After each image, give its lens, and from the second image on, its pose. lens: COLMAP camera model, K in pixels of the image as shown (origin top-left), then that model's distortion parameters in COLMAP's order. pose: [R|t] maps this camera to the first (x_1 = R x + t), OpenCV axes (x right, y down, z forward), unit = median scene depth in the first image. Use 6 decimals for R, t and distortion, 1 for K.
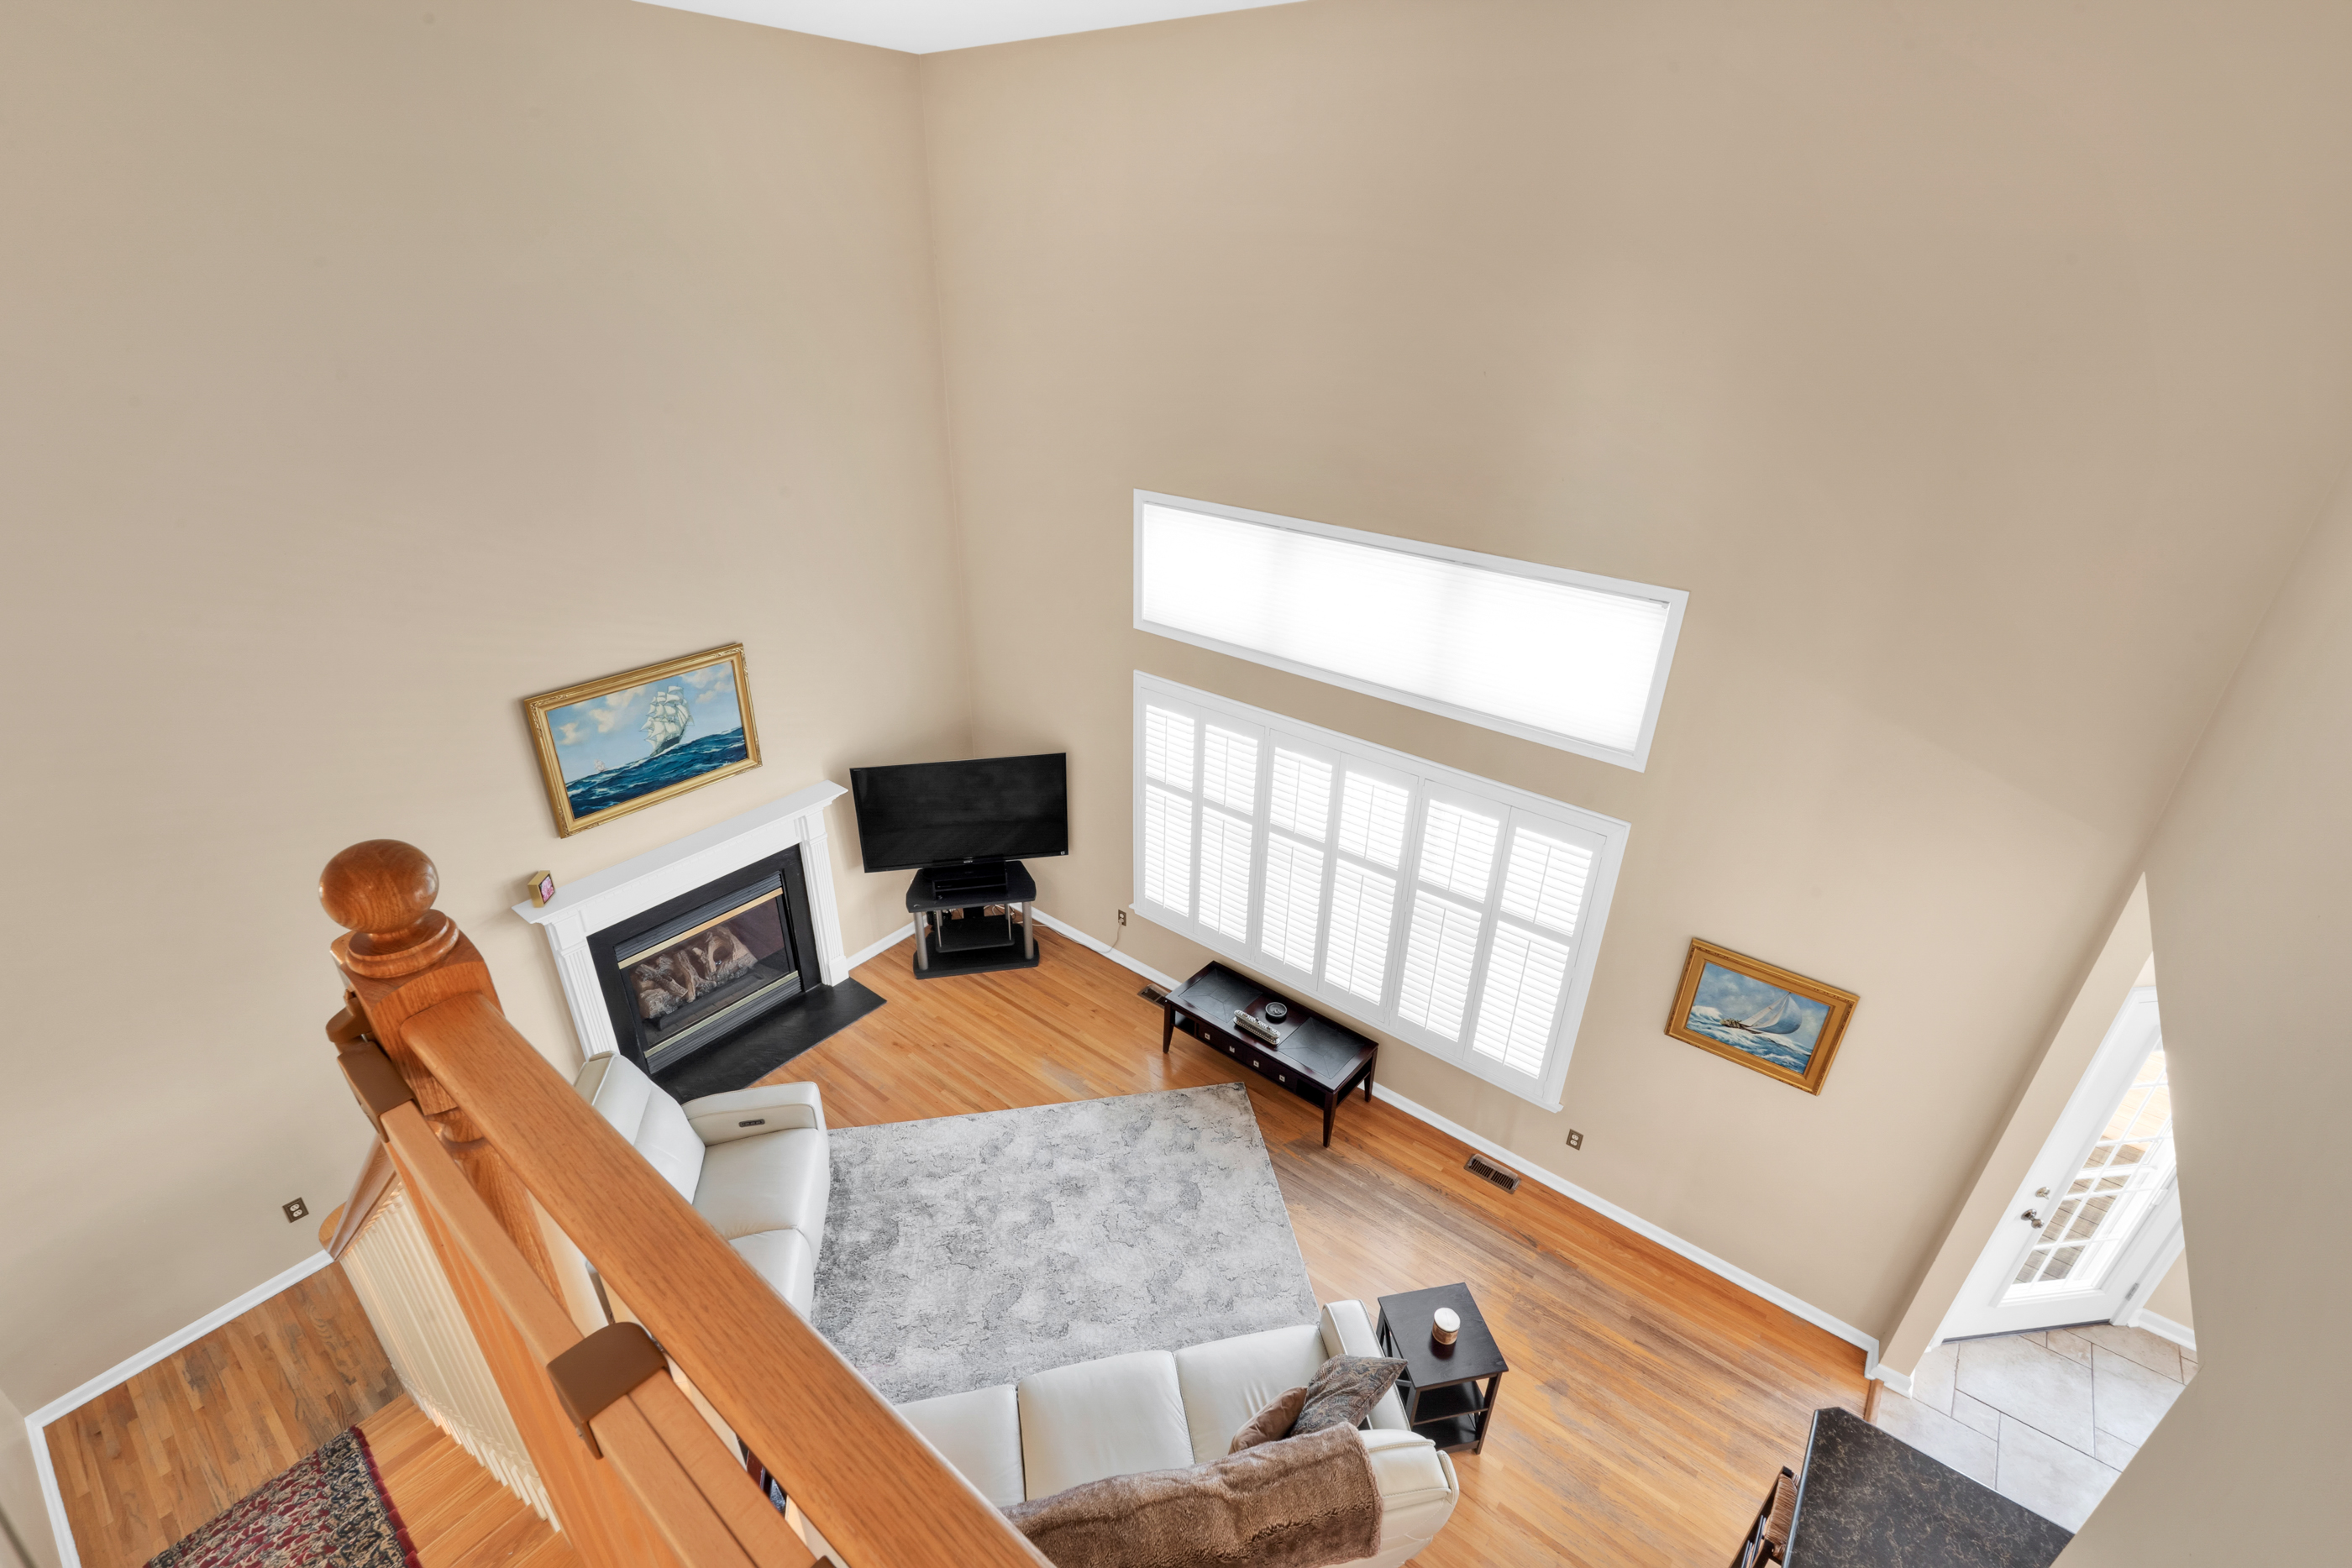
lens RADIAL K [[1025.4, 0, 1172.9], [0, 1025.4, 791.8], [0, 0, 1]] dist [-0.004447, 0.000708]
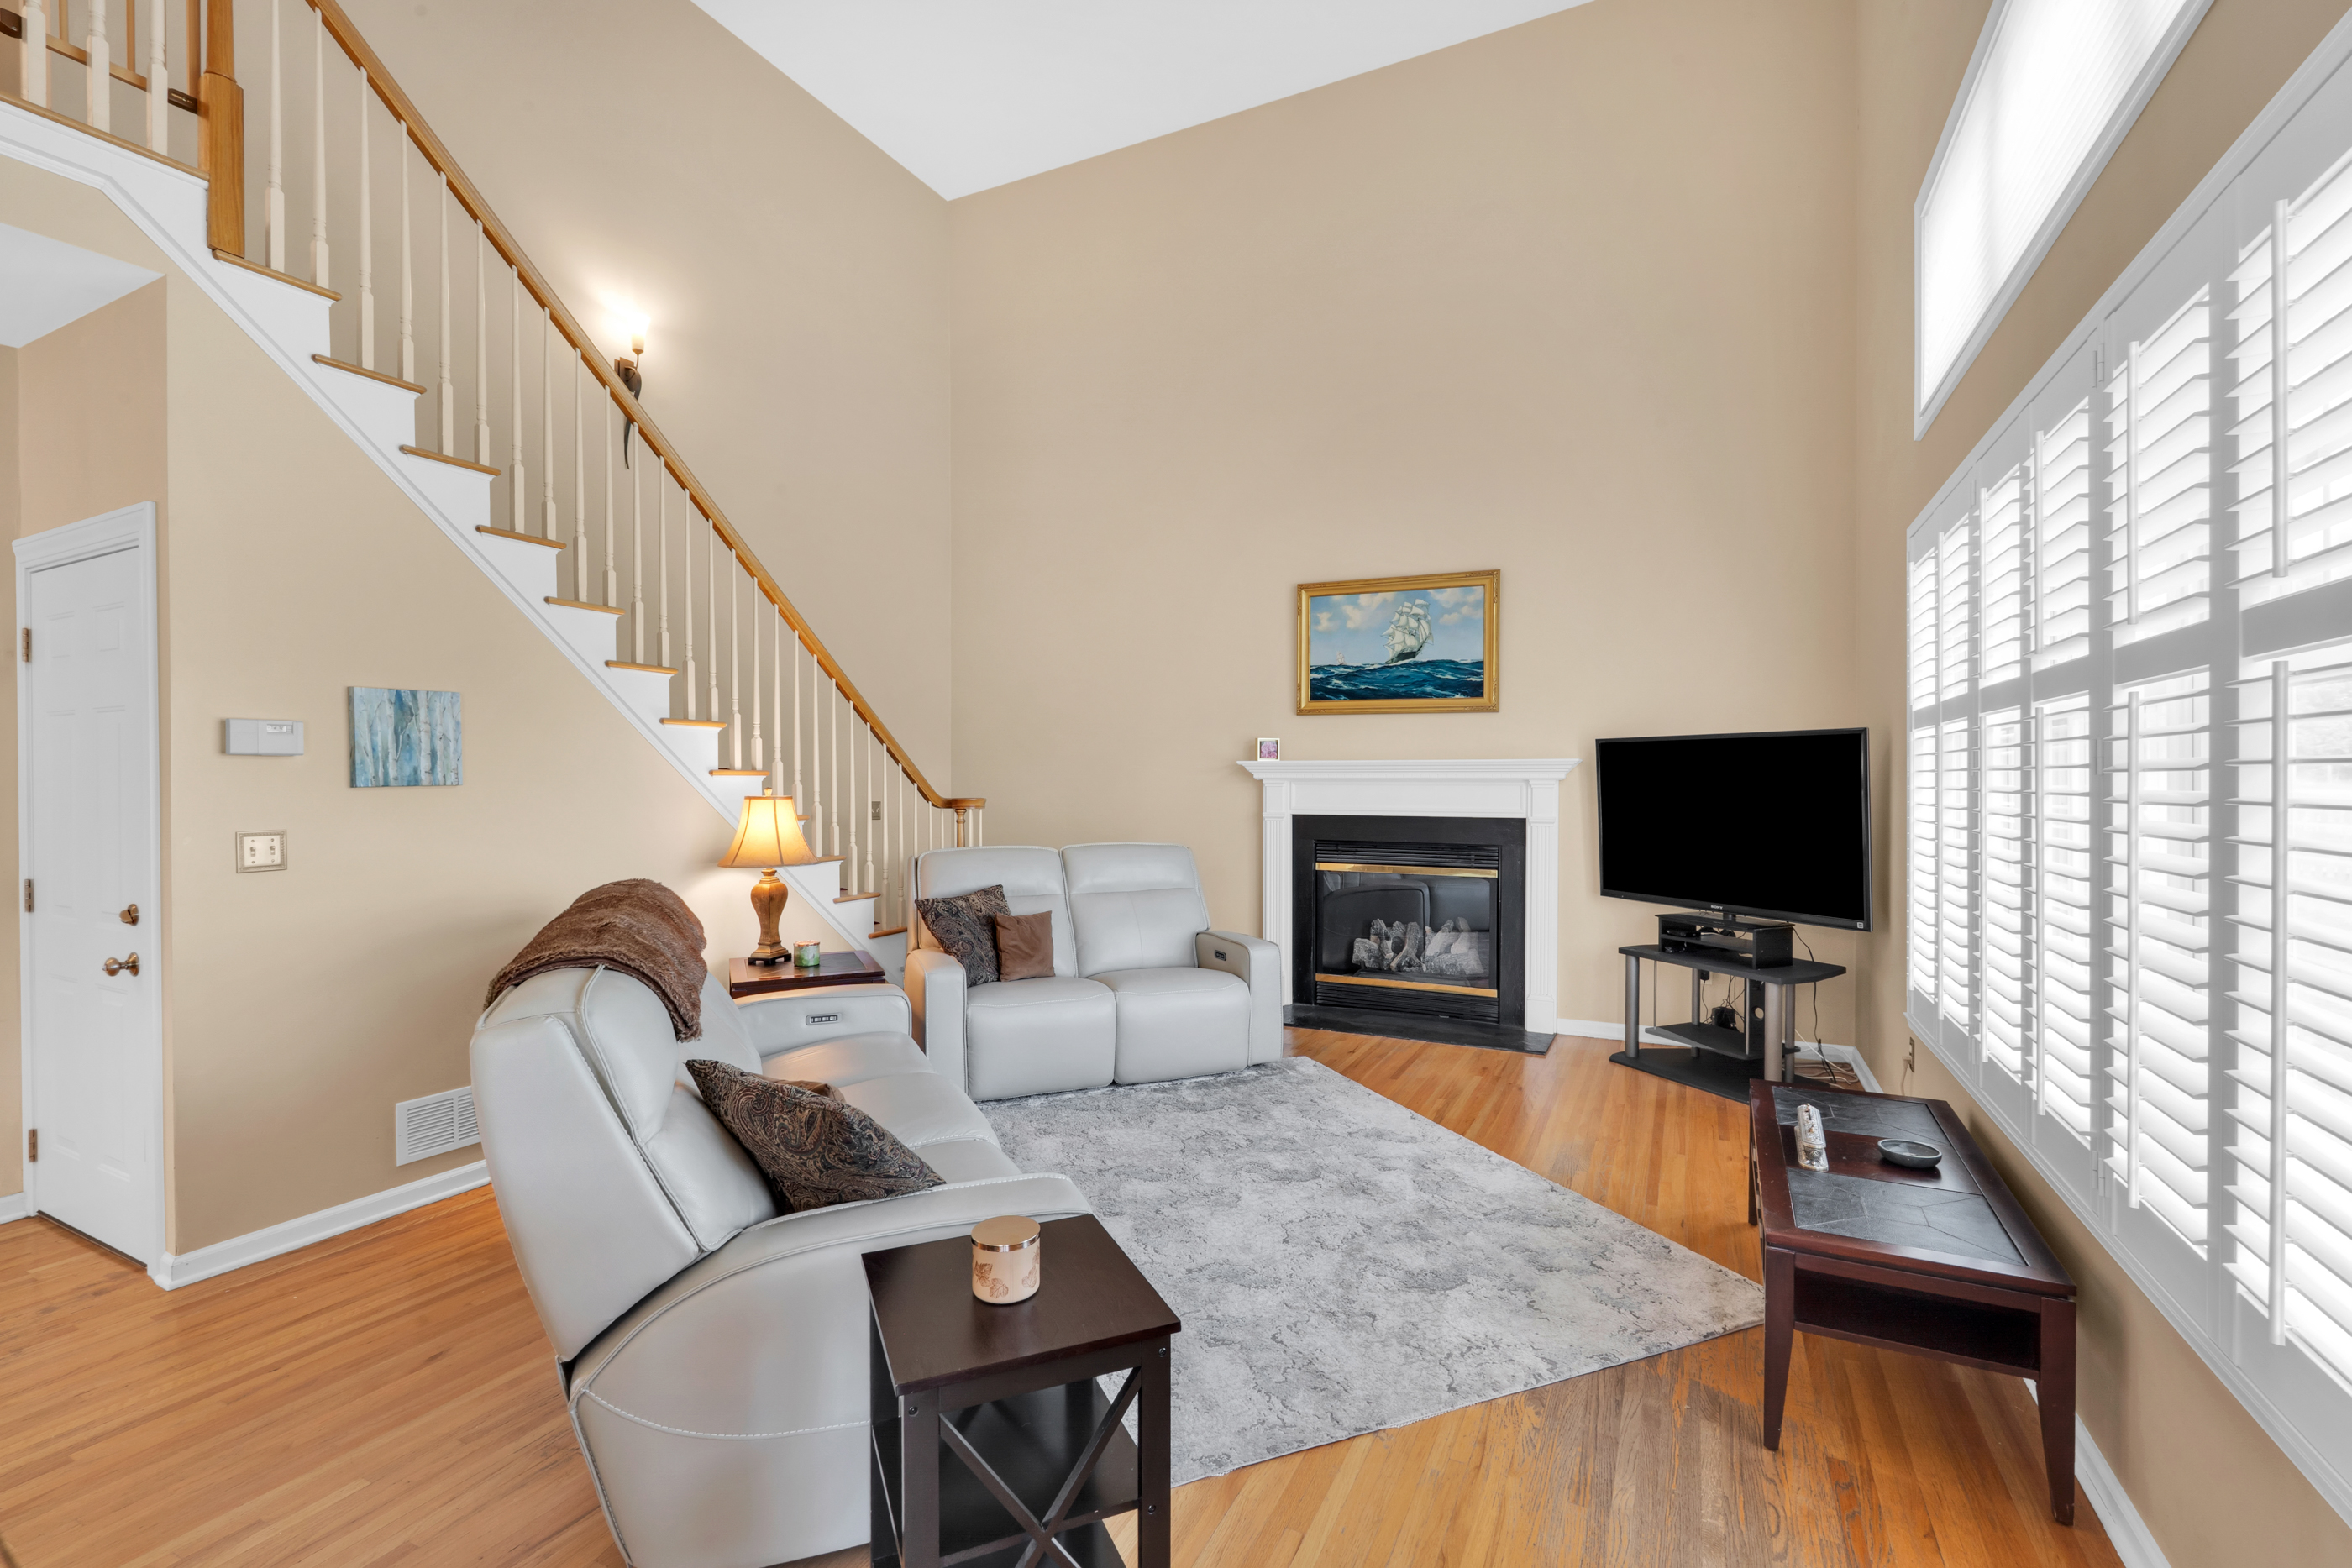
lens RADIAL K [[1025.4, 0, 1172.9], [0, 1025.4, 791.8], [0, 0, 1]] dist [-0.004447, 0.000708]
pose [[0.201579, -0.007774, -0.979441, 0.473638], [-0.449860, 0.887524, -0.099630, 0.282850], [0.870052, 0.460695, 0.175409, 0.675934]]
